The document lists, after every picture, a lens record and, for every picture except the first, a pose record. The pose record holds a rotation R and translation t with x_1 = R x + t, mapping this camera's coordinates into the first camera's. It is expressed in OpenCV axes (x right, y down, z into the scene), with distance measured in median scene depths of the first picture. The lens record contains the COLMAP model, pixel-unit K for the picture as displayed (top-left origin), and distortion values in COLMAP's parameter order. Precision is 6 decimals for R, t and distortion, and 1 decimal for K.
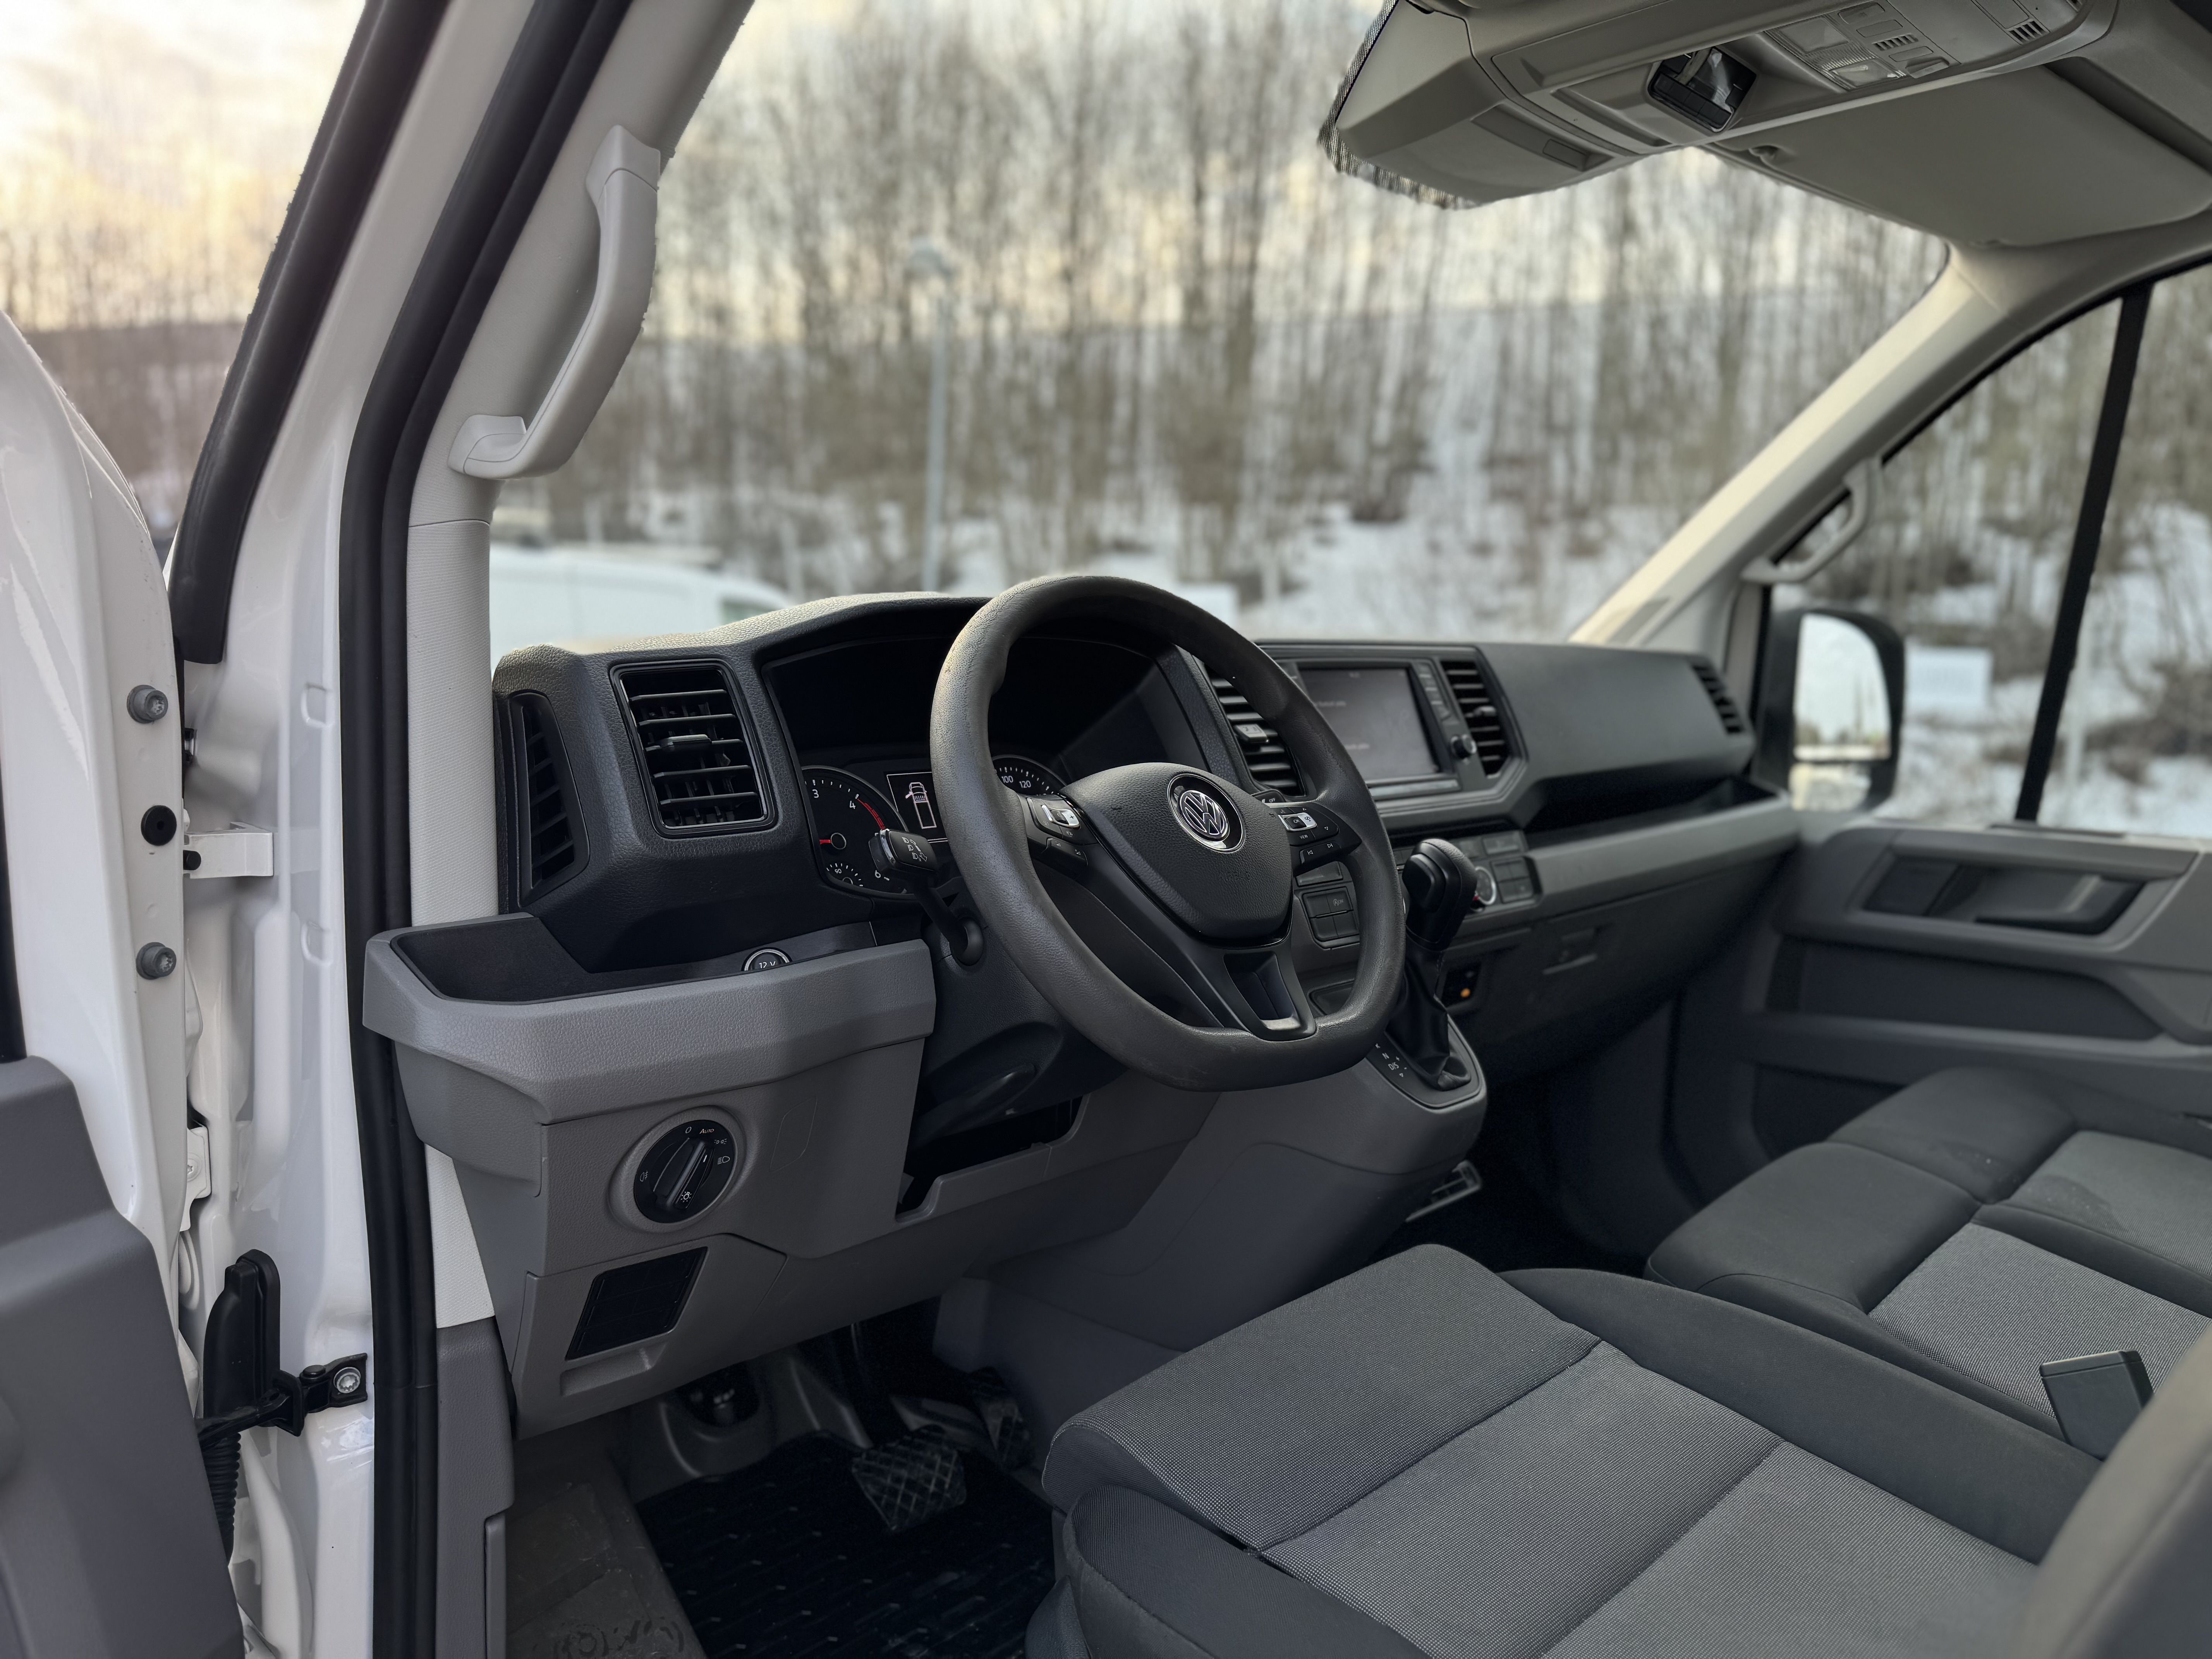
lens RADIAL K [[1566.7, 0, 1106.0], [0, 1566.7, 829.5], [0, 0, 1]] dist [0.062570, -0.065065]
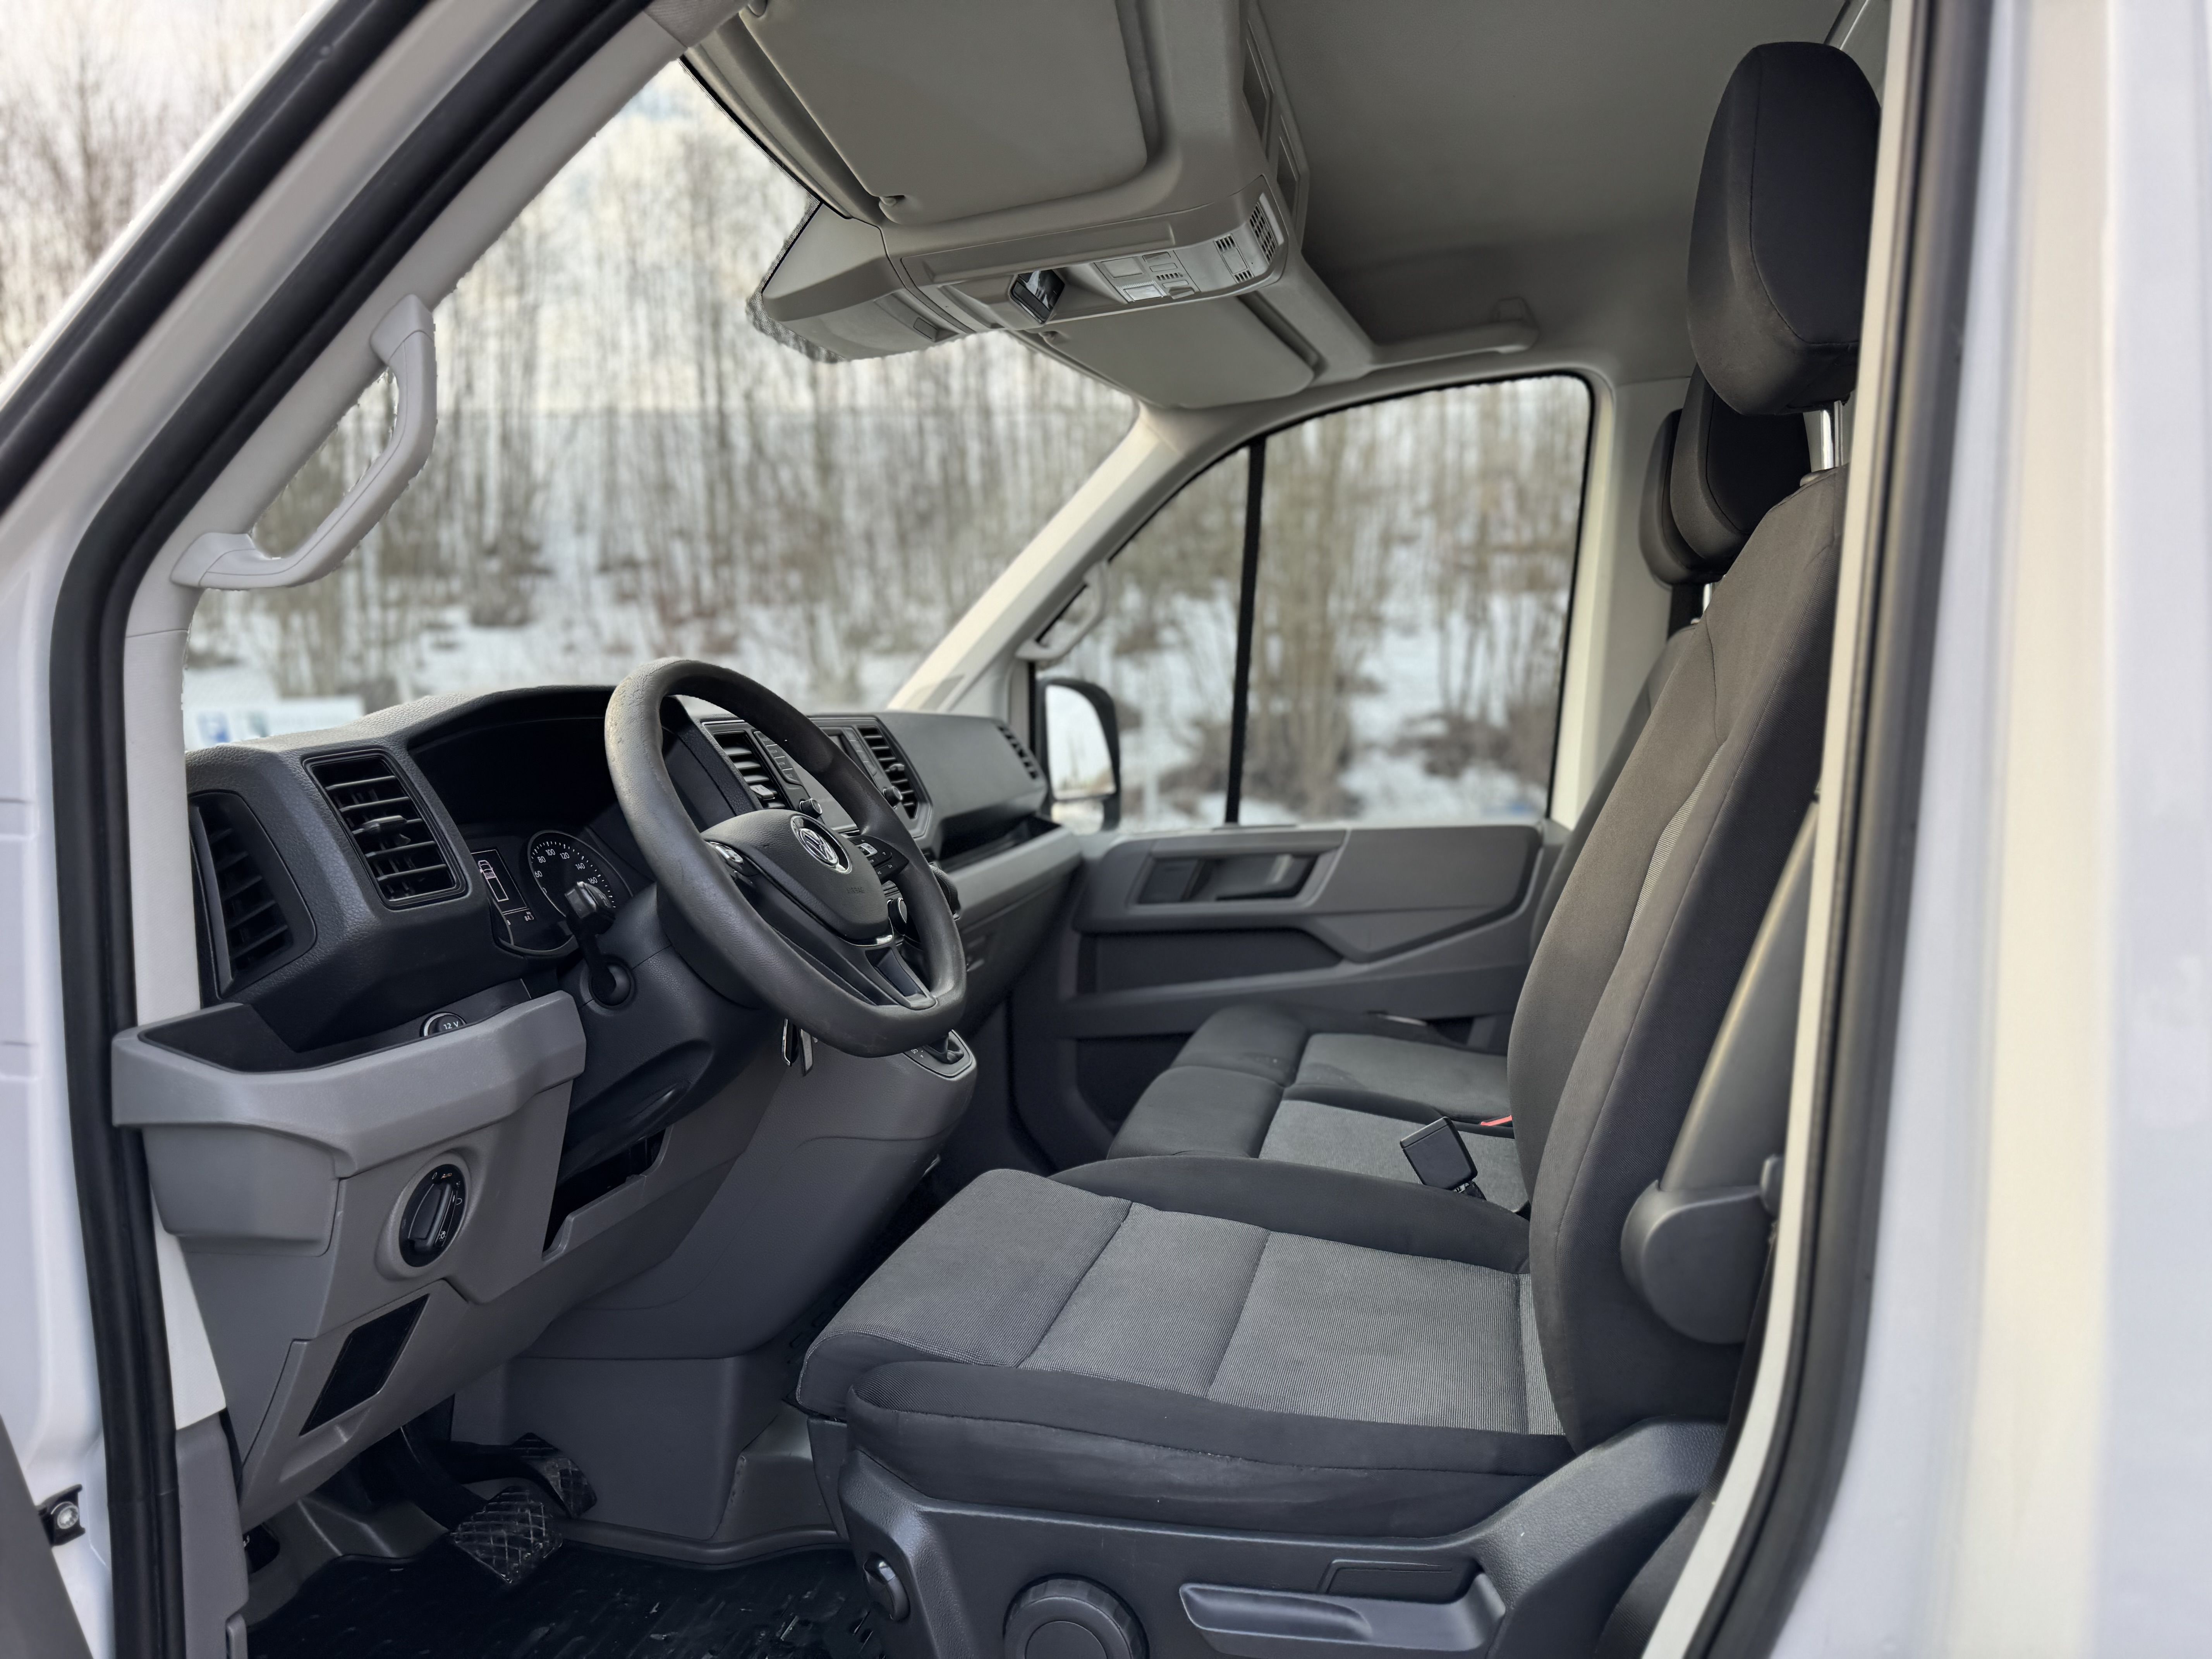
lens RADIAL K [[1592.9, 0, 1106.0], [0, 1592.9, 829.5], [0, 0, 1]] dist [0.027434, -0.045730]
pose [[0.849720, -0.096828, 0.518266, -0.311764], [0.129636, 0.991184, -0.027359, 0.032391], [-0.511048, 0.090433, 0.854781, -0.149727]]
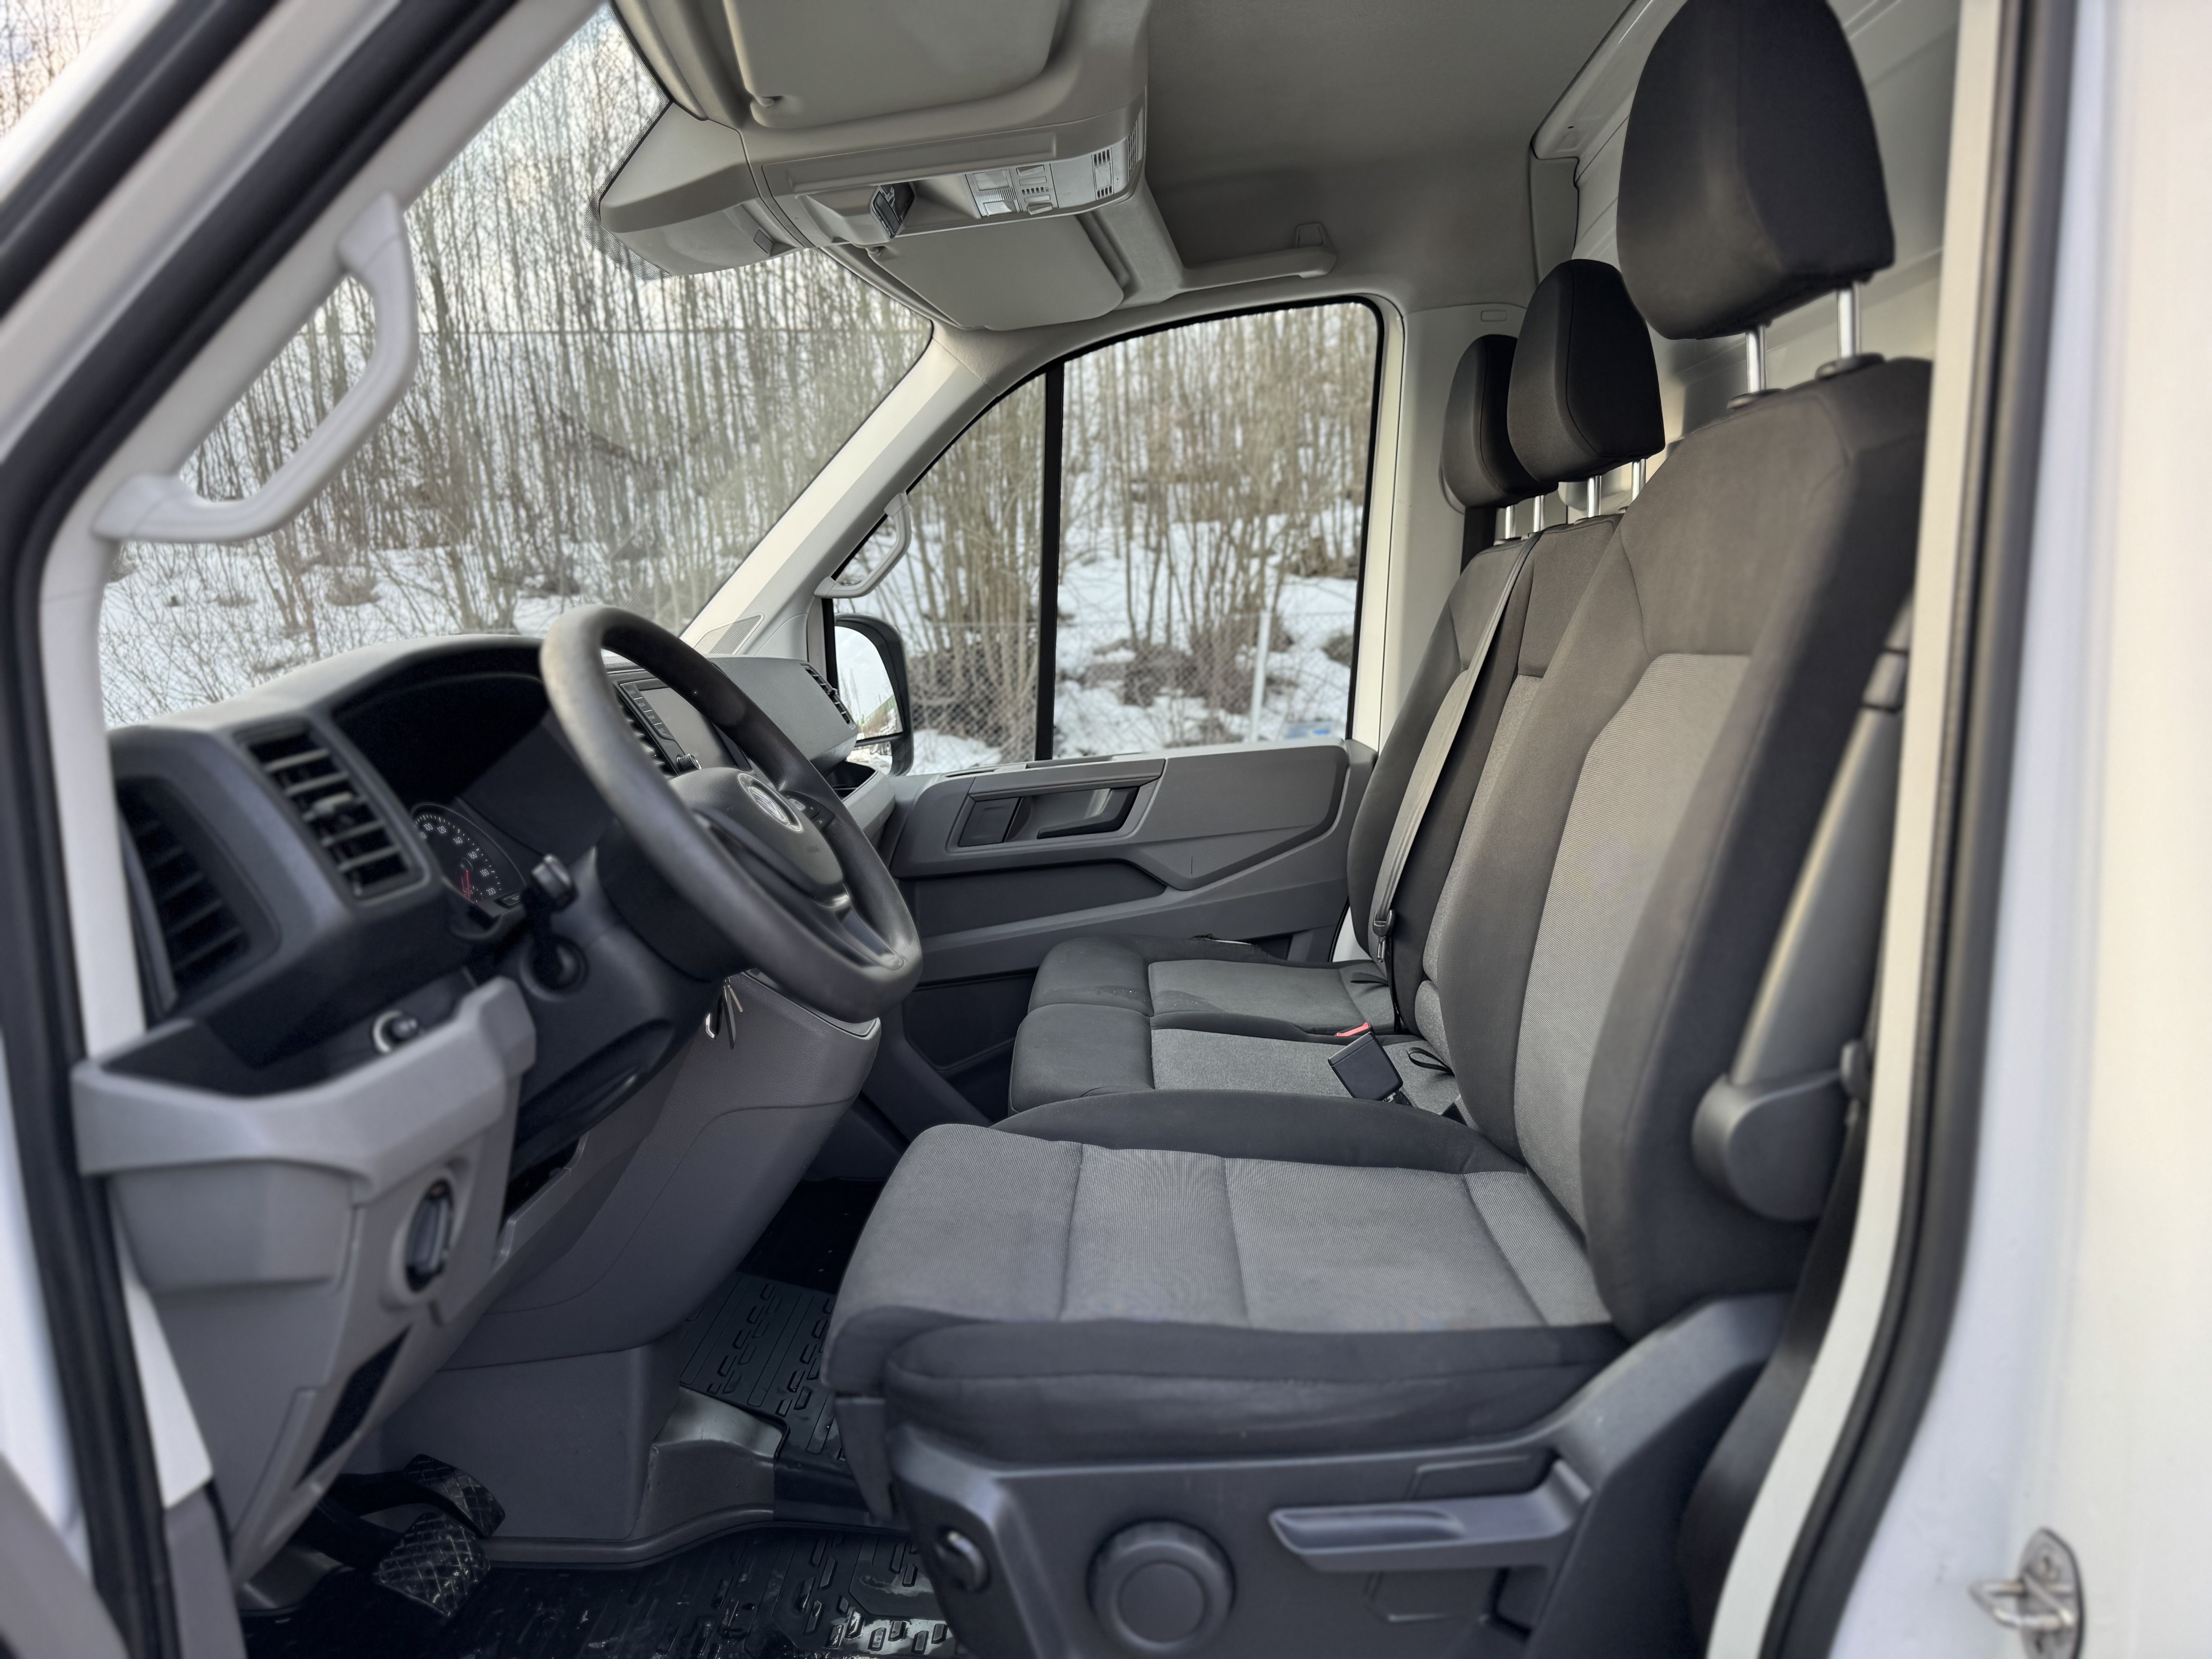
lens RADIAL K [[1590.1, 0, 1093.4], [0, 1590.1, 855.5], [0, 0, 1]] dist [0.039894, -0.050166]
pose [[0.720529, -0.176236, 0.670655, -0.444245], [0.182828, 0.981224, 0.061424, -0.000958], [-0.668889, 0.078357, 0.739221, -0.023774]]
